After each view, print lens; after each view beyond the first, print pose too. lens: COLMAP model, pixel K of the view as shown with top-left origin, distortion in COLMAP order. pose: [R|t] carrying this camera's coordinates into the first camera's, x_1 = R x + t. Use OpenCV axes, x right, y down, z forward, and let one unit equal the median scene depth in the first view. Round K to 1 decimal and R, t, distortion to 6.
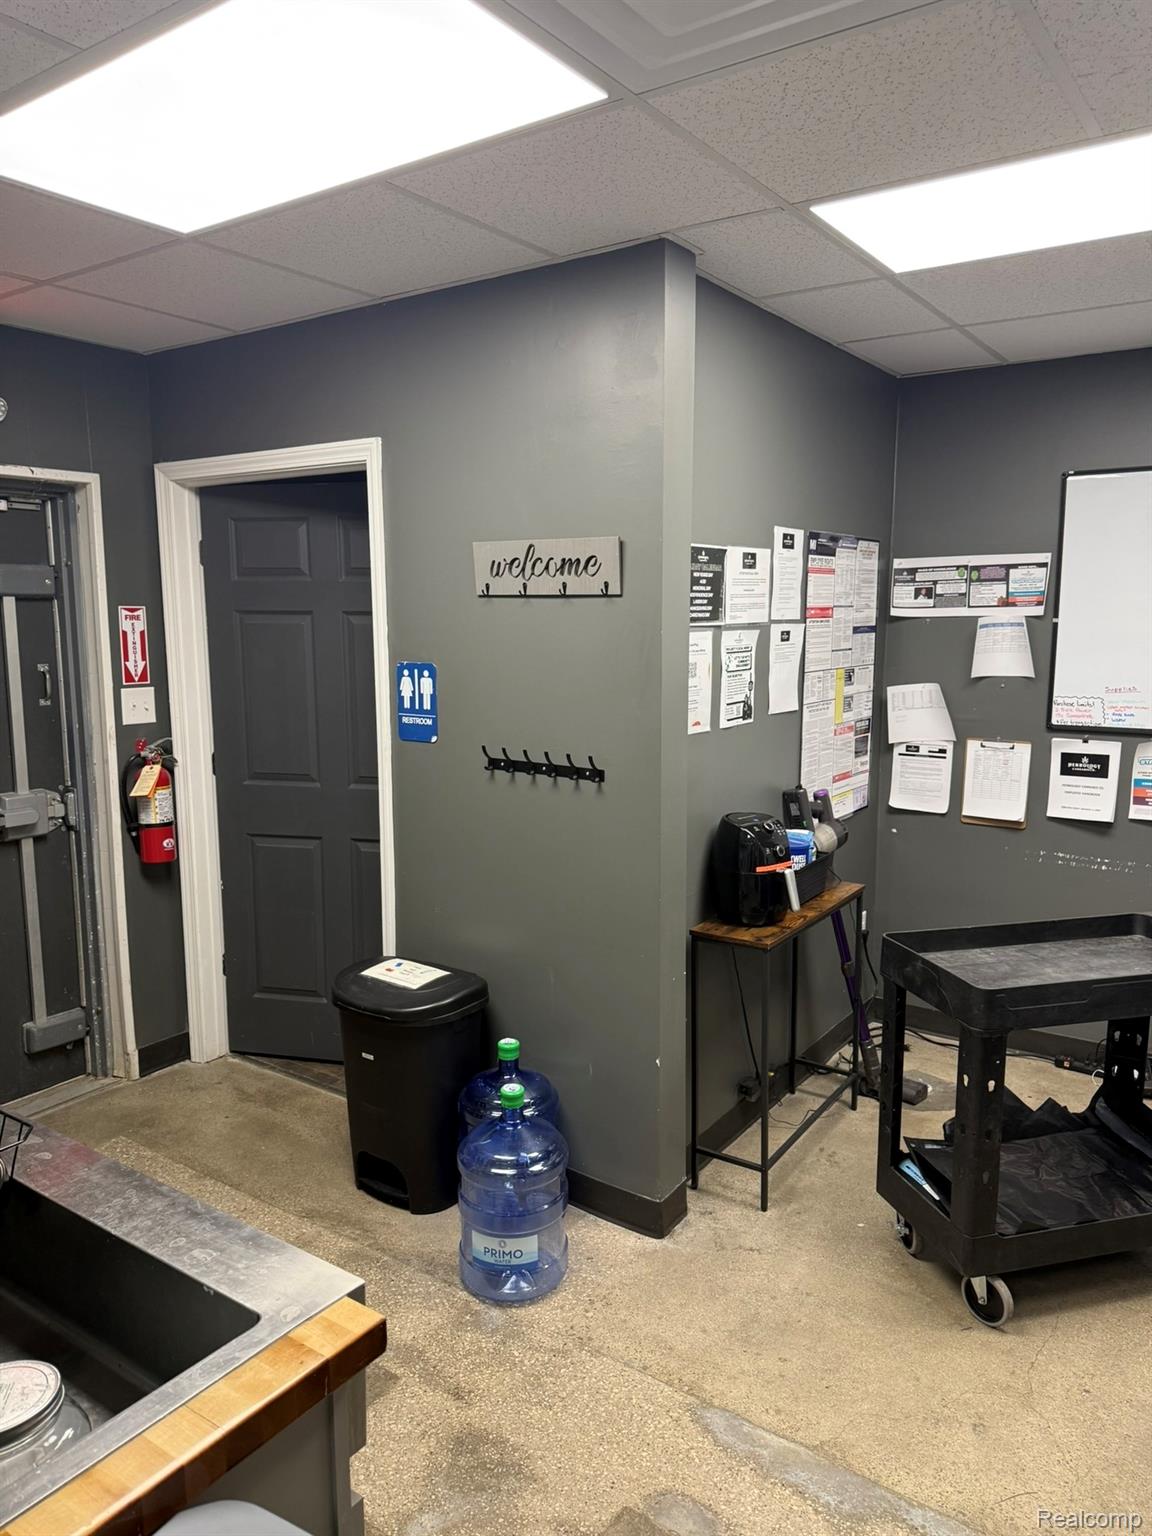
lens RADIAL K [[1094.4, 0, 583.1], [0, 1094.4, 767.6], [0, 0, 1]] dist [0.011781, -0.007469]
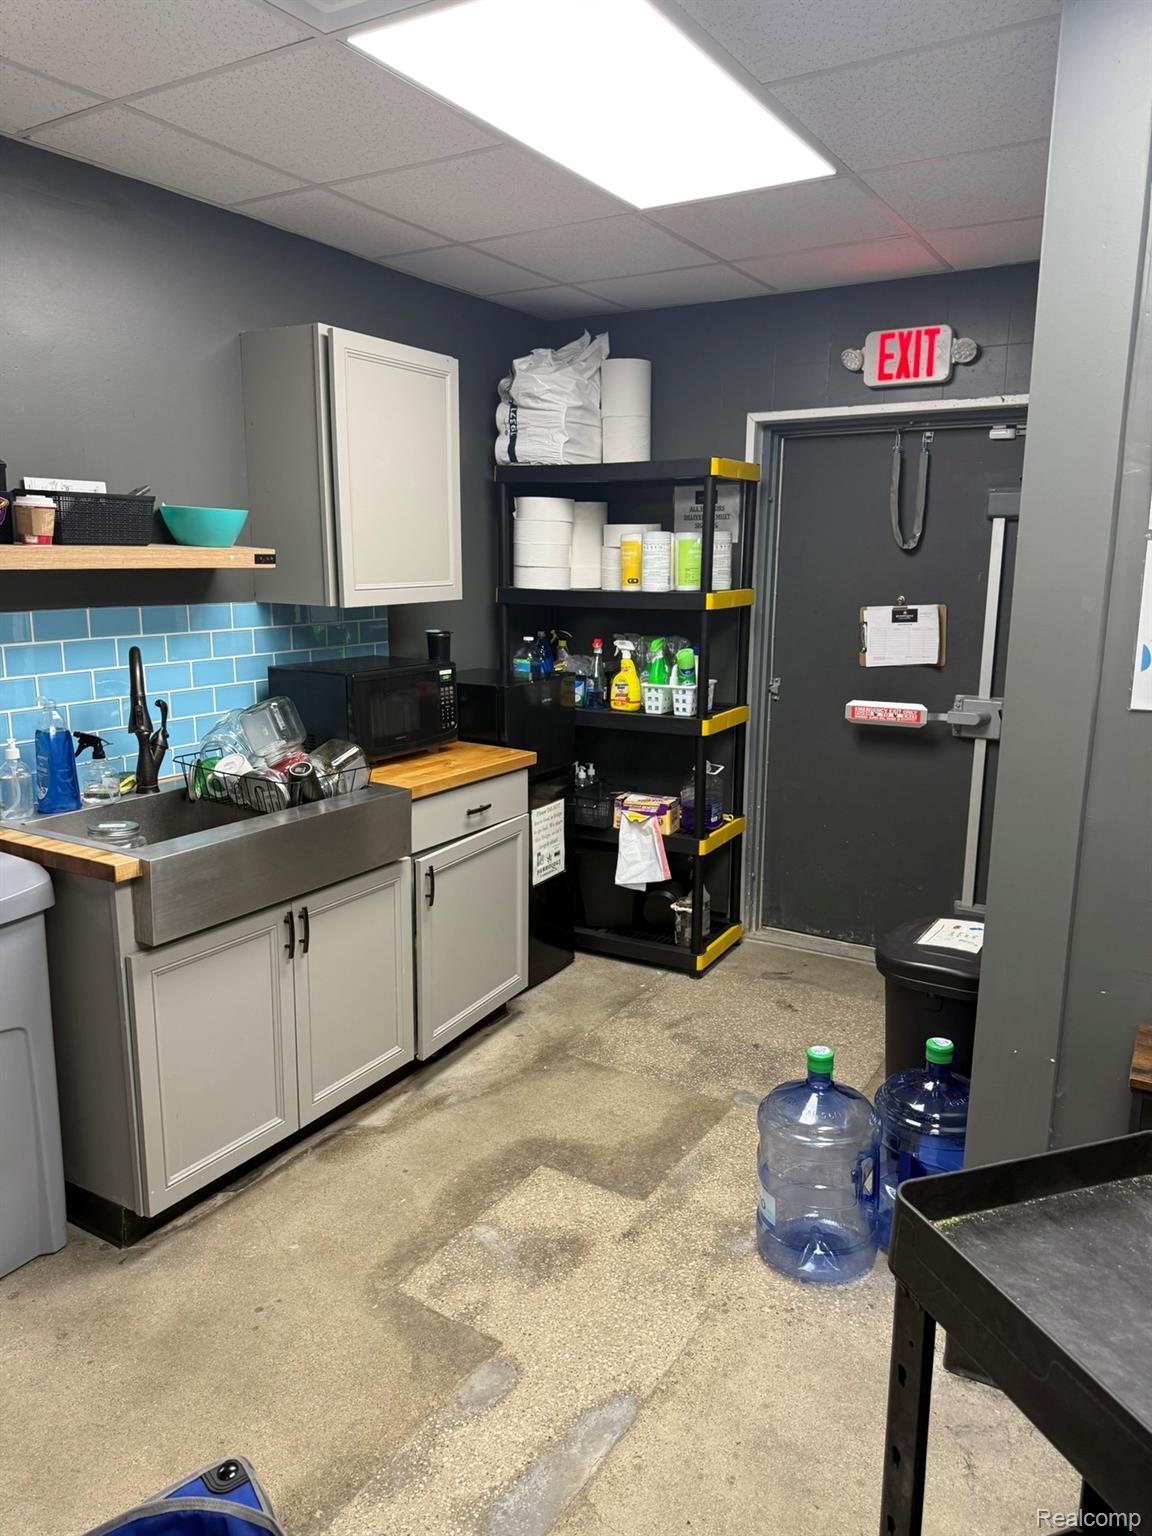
lens RADIAL K [[1094.4, 0, 584.0], [0, 1094.4, 766.4], [0, 0, 1]] dist [0.011781, -0.007469]
pose [[0.076094, 0.202531, -0.976315, 0.915627], [-0.153049, 0.969923, 0.189276, -0.094168], [0.985285, 0.135021, 0.104803, 0.818490]]
